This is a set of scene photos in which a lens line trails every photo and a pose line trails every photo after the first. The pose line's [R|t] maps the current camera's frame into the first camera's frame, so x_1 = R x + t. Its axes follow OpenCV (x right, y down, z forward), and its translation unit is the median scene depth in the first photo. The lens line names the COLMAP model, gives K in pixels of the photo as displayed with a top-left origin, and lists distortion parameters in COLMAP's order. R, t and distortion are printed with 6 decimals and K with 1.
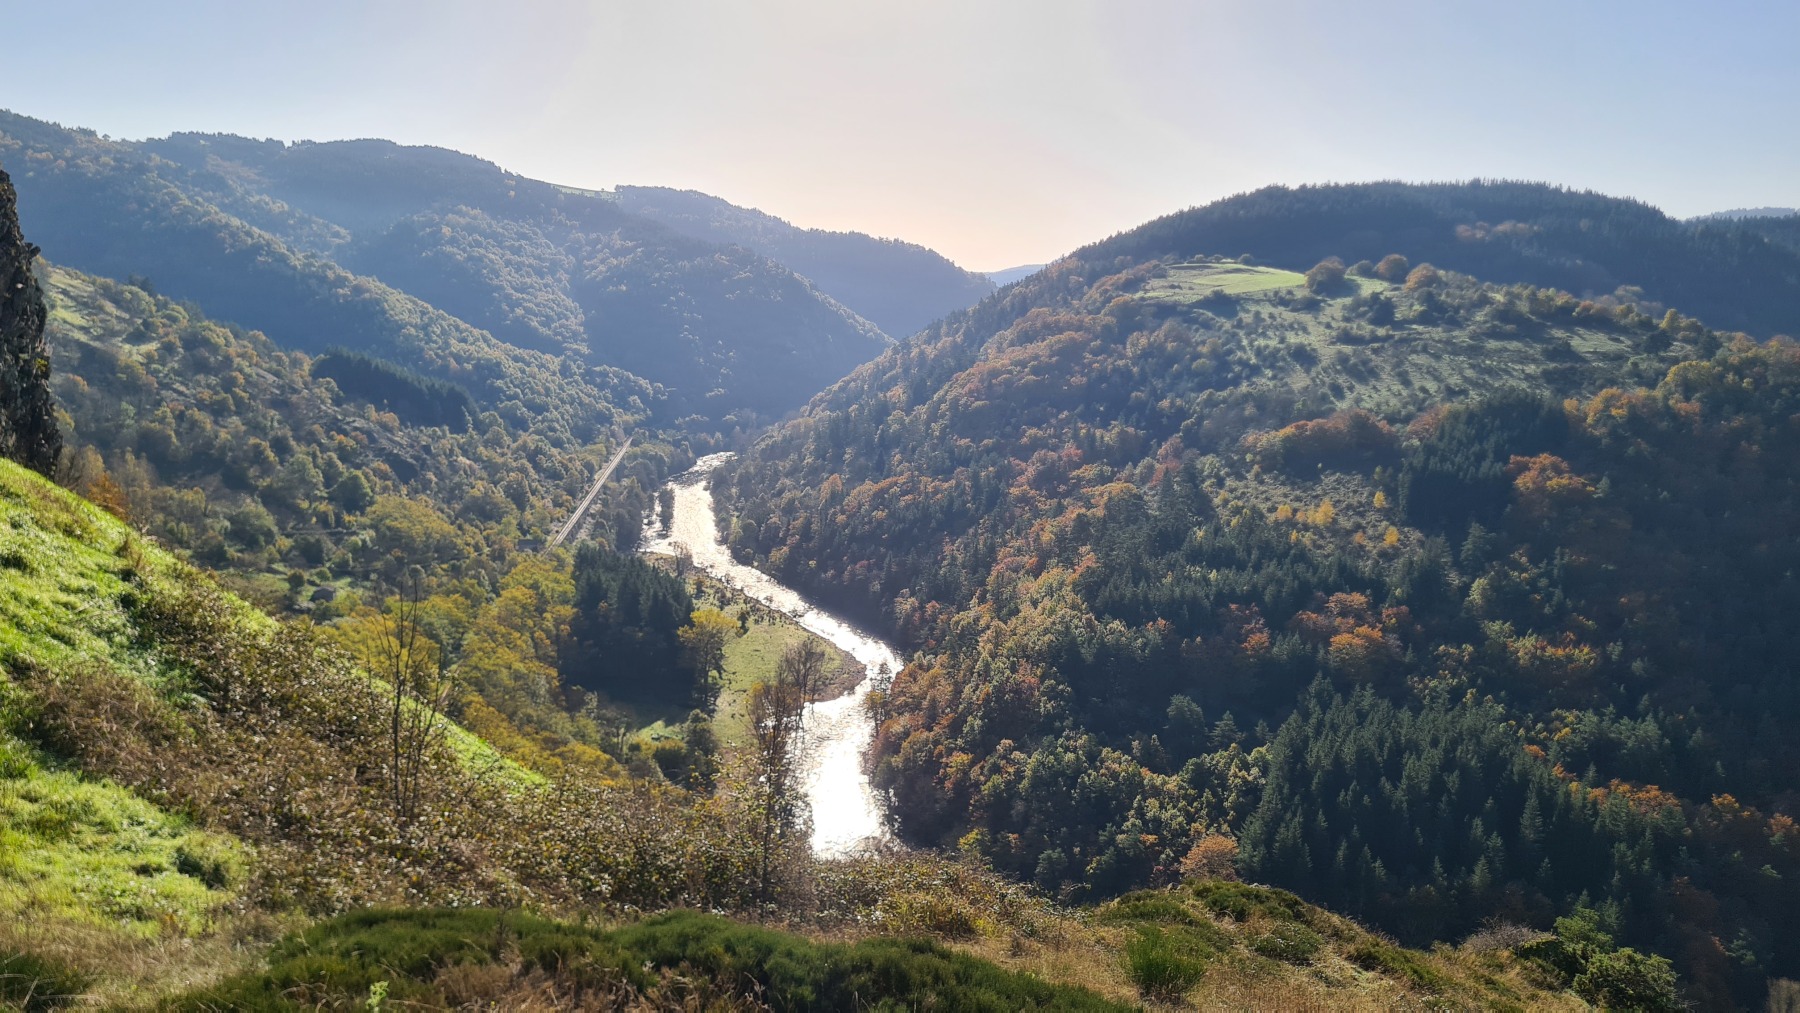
lens RADIAL K [[1365.8, 0, 892.7], [0, 1365.8, 497.0], [0, 0, 1]] dist [0.065631, -0.061863]
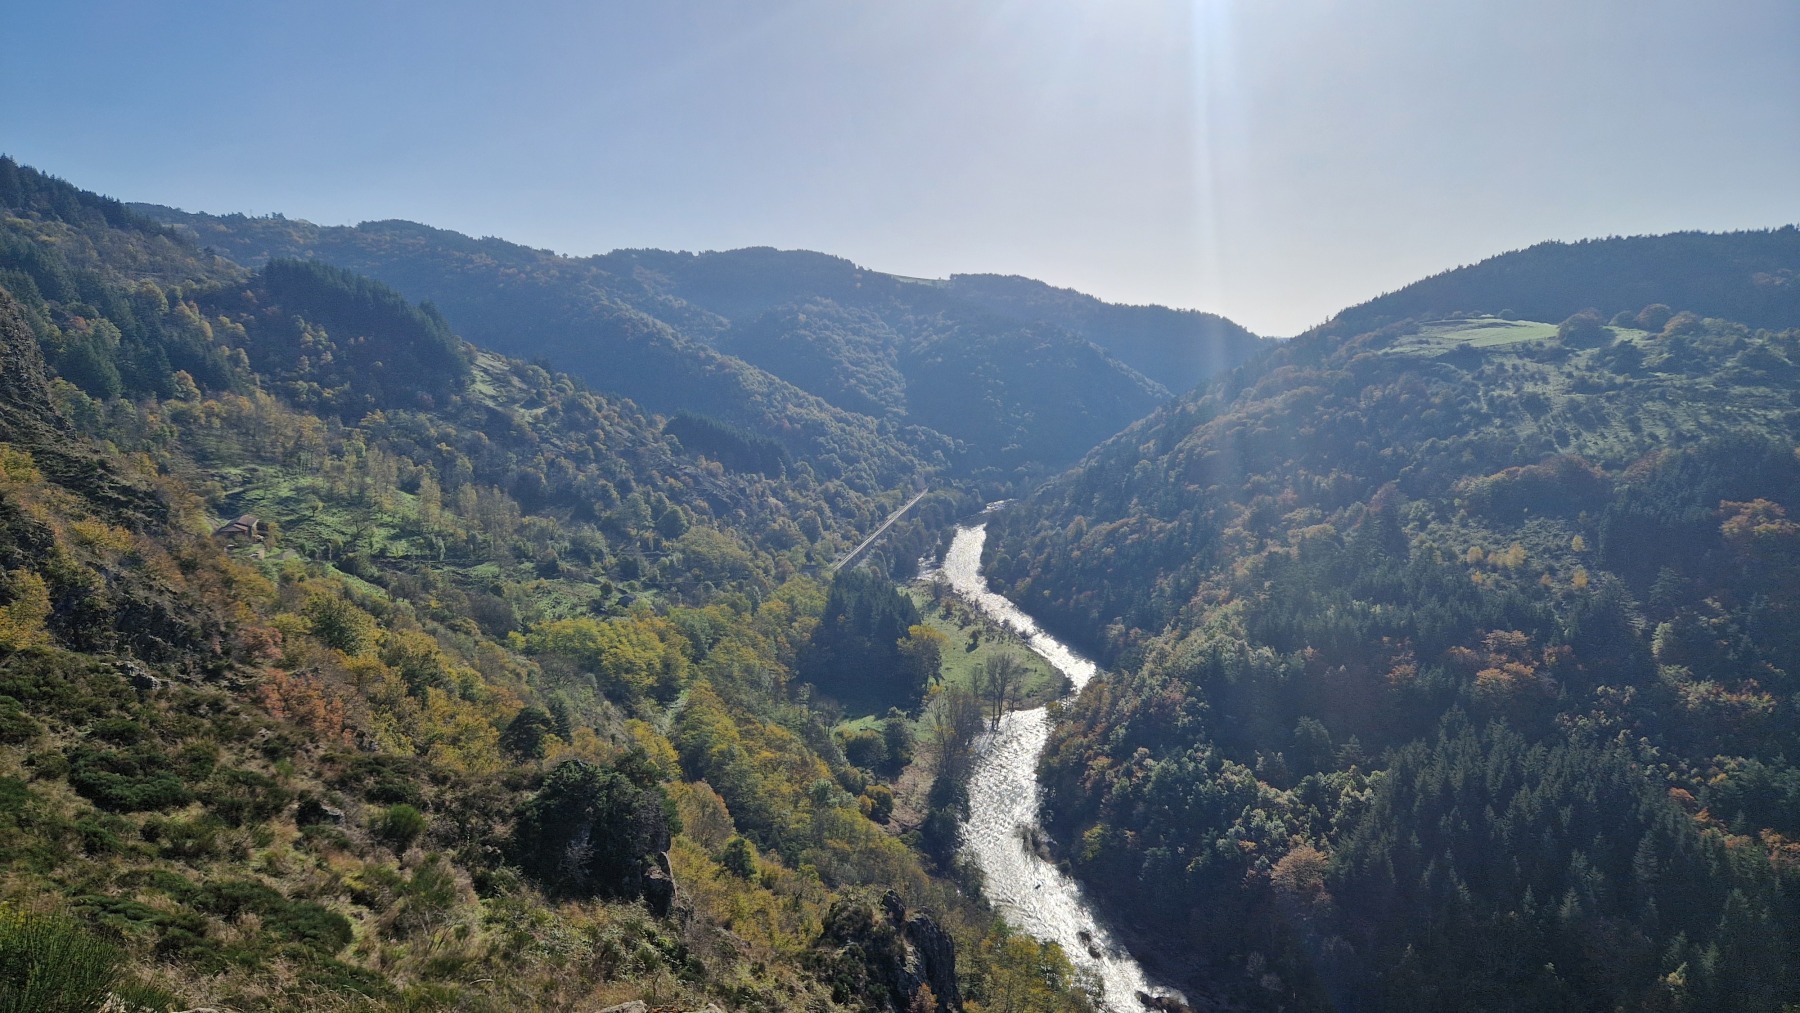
lens RADIAL K [[1200.6, 0, 890.6], [0, 1200.6, 505.1], [0, 0, 1]] dist [0.092807, -0.084679]
pose [[0.960655, 0.009750, -0.277574, 0.099635], [-0.018836, 0.999370, -0.030085, 0.008820], [0.277106, 0.034130, 0.960233, -0.003056]]
